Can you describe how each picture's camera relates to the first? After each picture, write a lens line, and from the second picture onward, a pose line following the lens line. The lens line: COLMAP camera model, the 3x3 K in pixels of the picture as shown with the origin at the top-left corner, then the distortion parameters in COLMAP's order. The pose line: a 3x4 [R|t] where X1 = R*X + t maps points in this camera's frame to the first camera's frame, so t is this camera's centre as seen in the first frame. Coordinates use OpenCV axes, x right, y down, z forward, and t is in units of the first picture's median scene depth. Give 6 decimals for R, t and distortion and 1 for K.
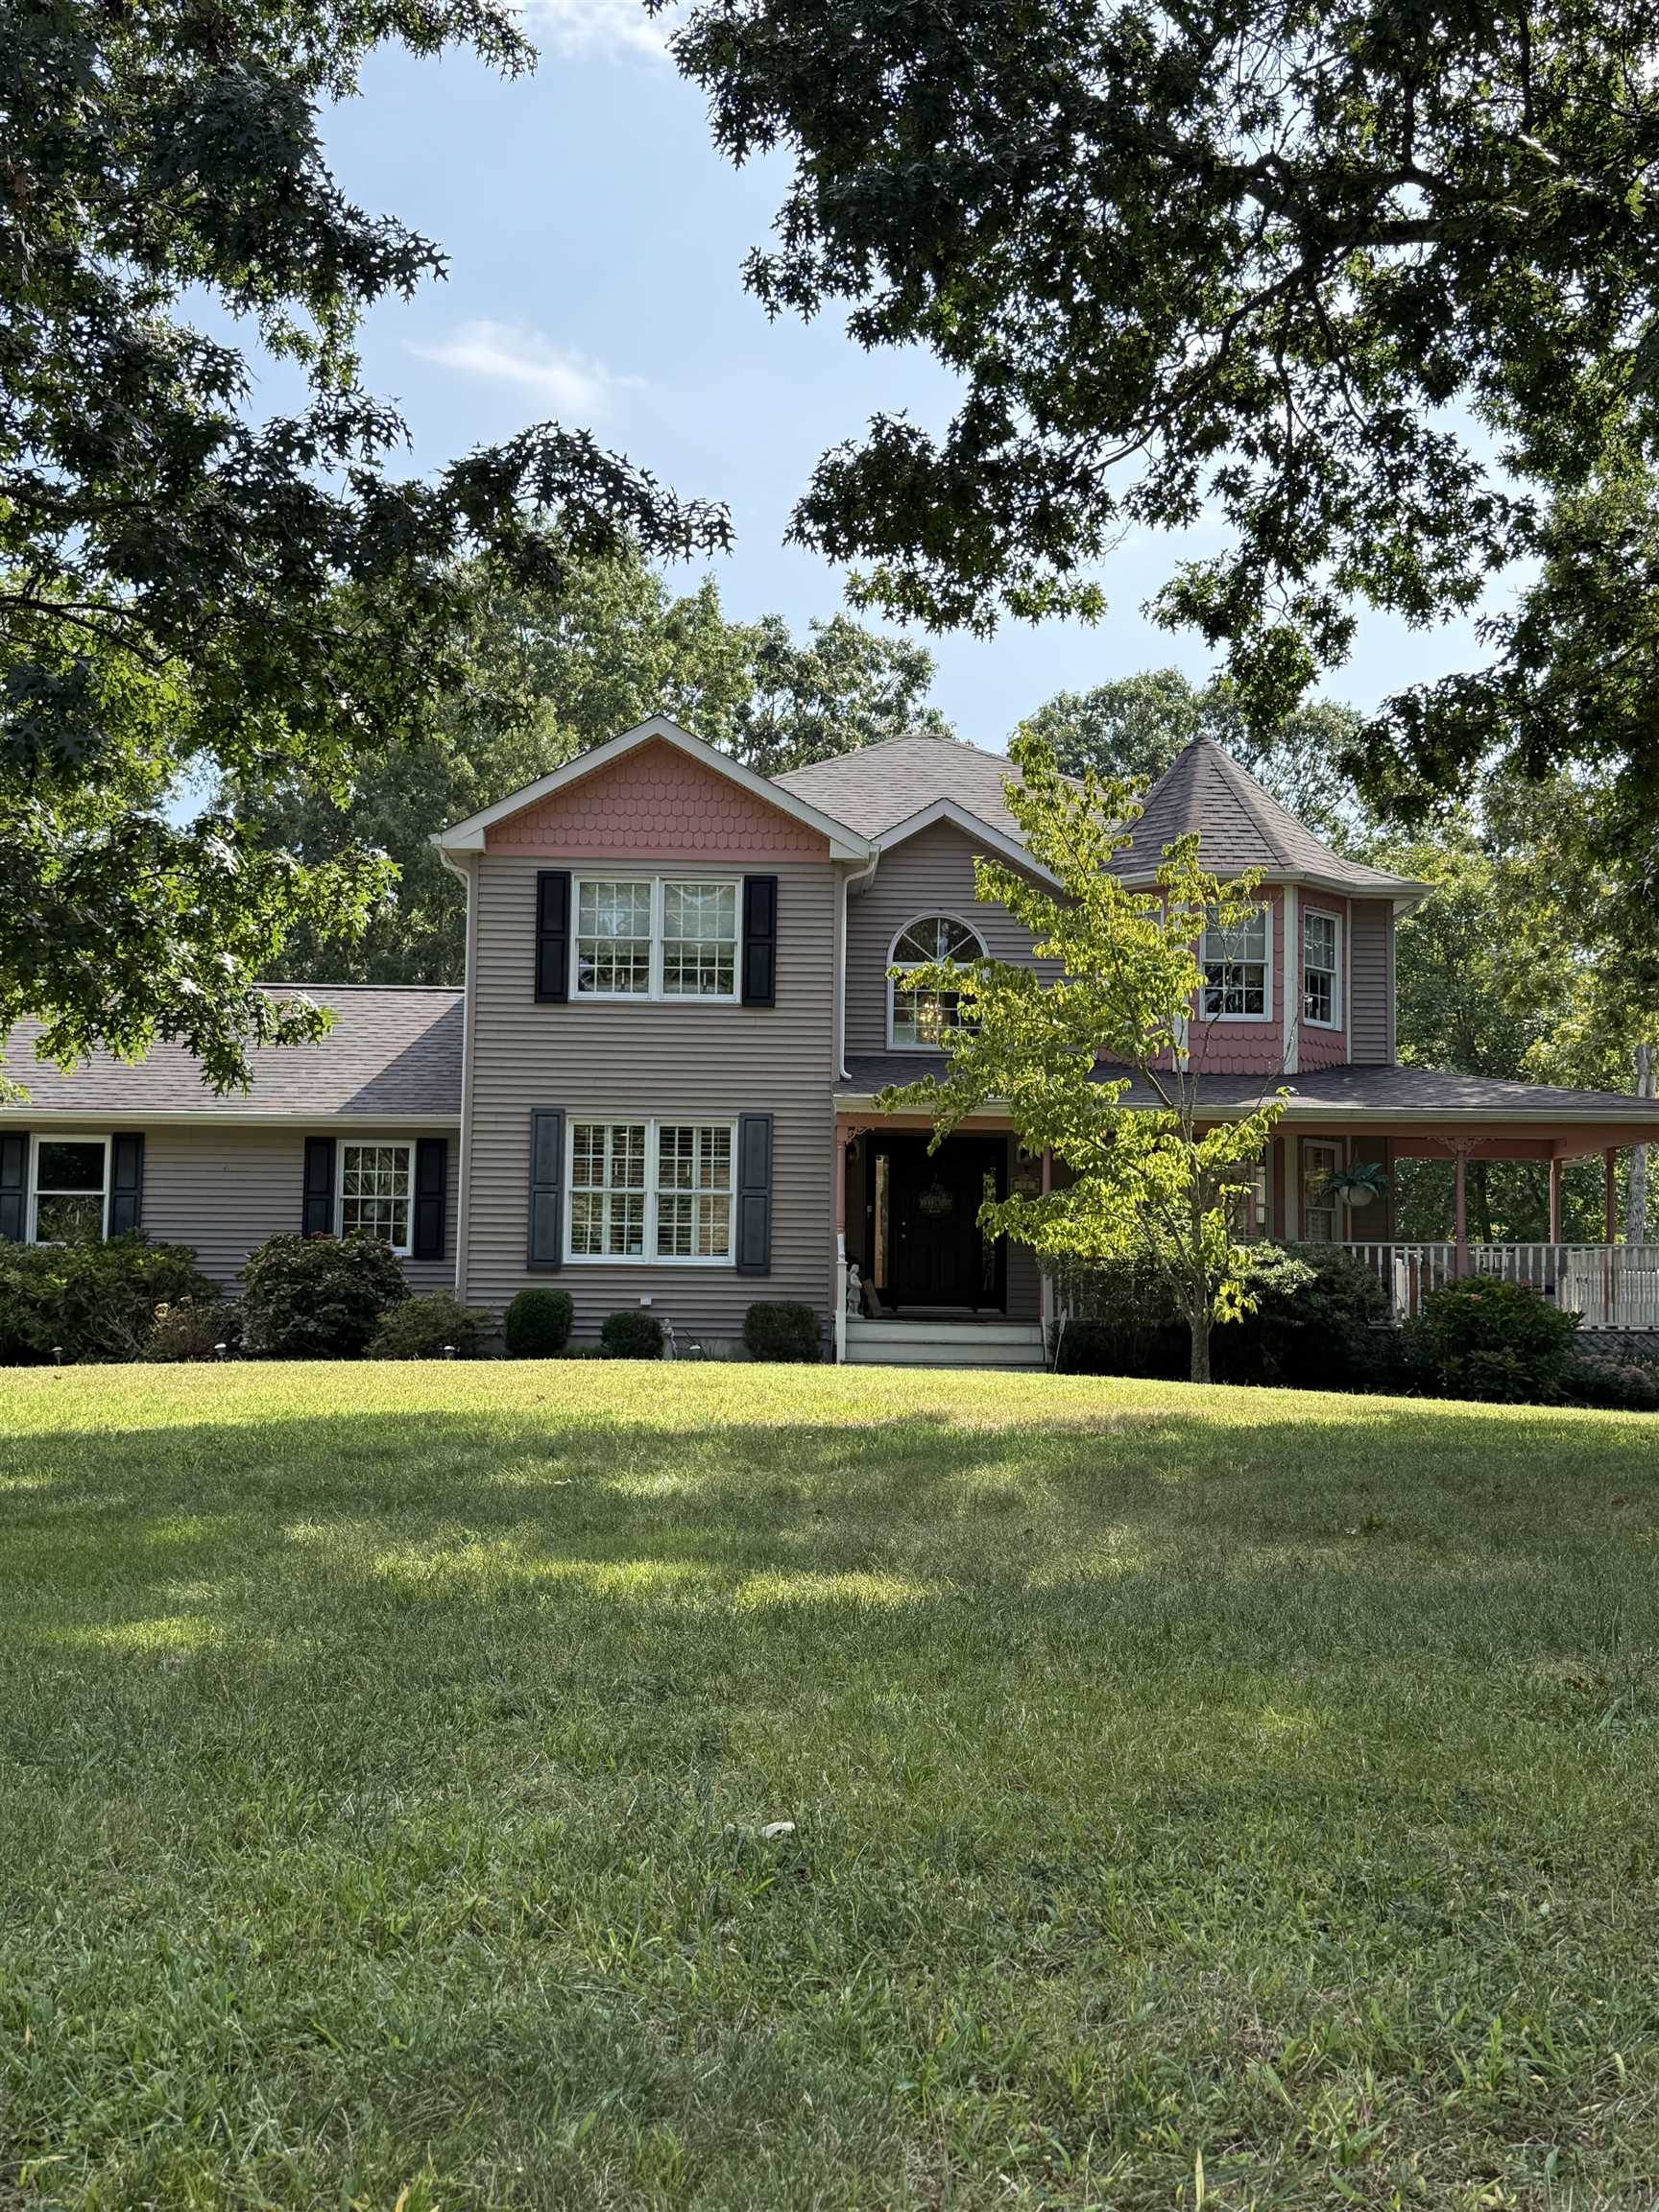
lens RADIAL K [[2320.9, 0, 840.6], [0, 2320.9, 1103.0], [0, 0, 1]] dist [0.056176, 0.000000]
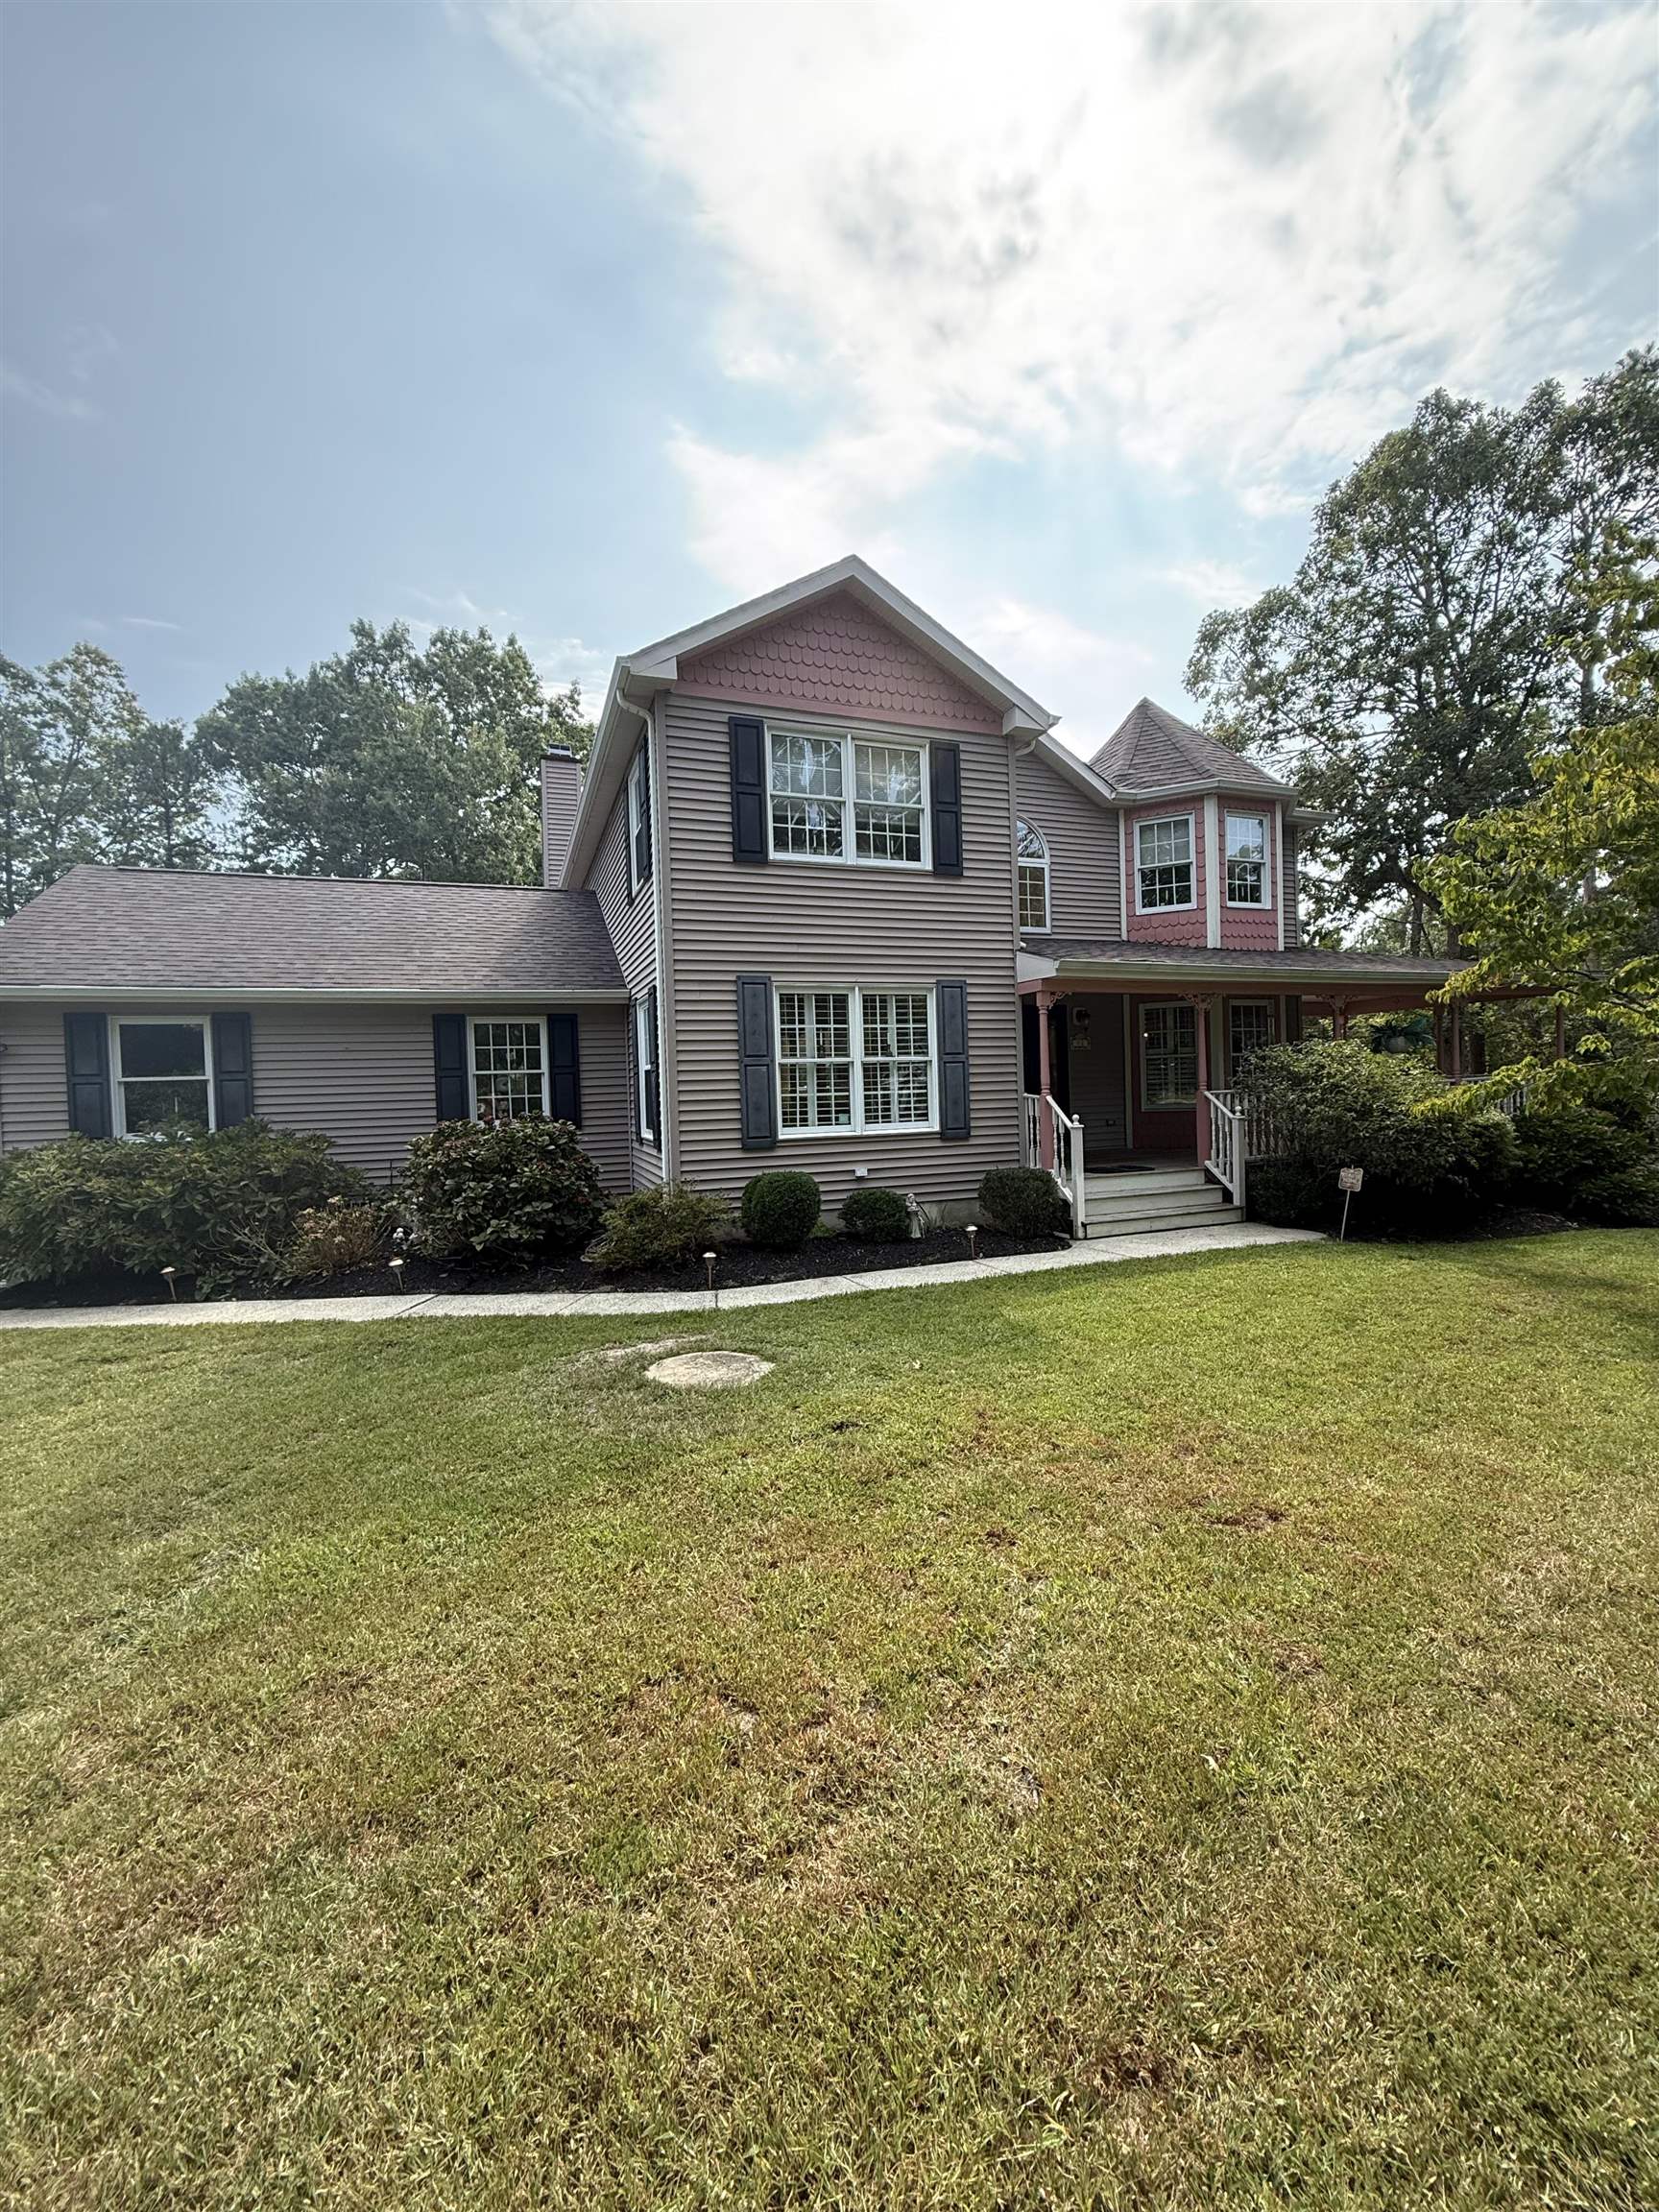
lens RADIAL K [[877.6, 0, 811.2], [0, 877.6, 1102.8], [0, 0, 1]] dist [-0.001923, 0.000743]
pose [[0.946007, -0.048778, 0.320455, -0.214108], [0.013358, 0.993640, 0.111812, 0.013468], [-0.323871, -0.101495, 0.940641, 0.633222]]
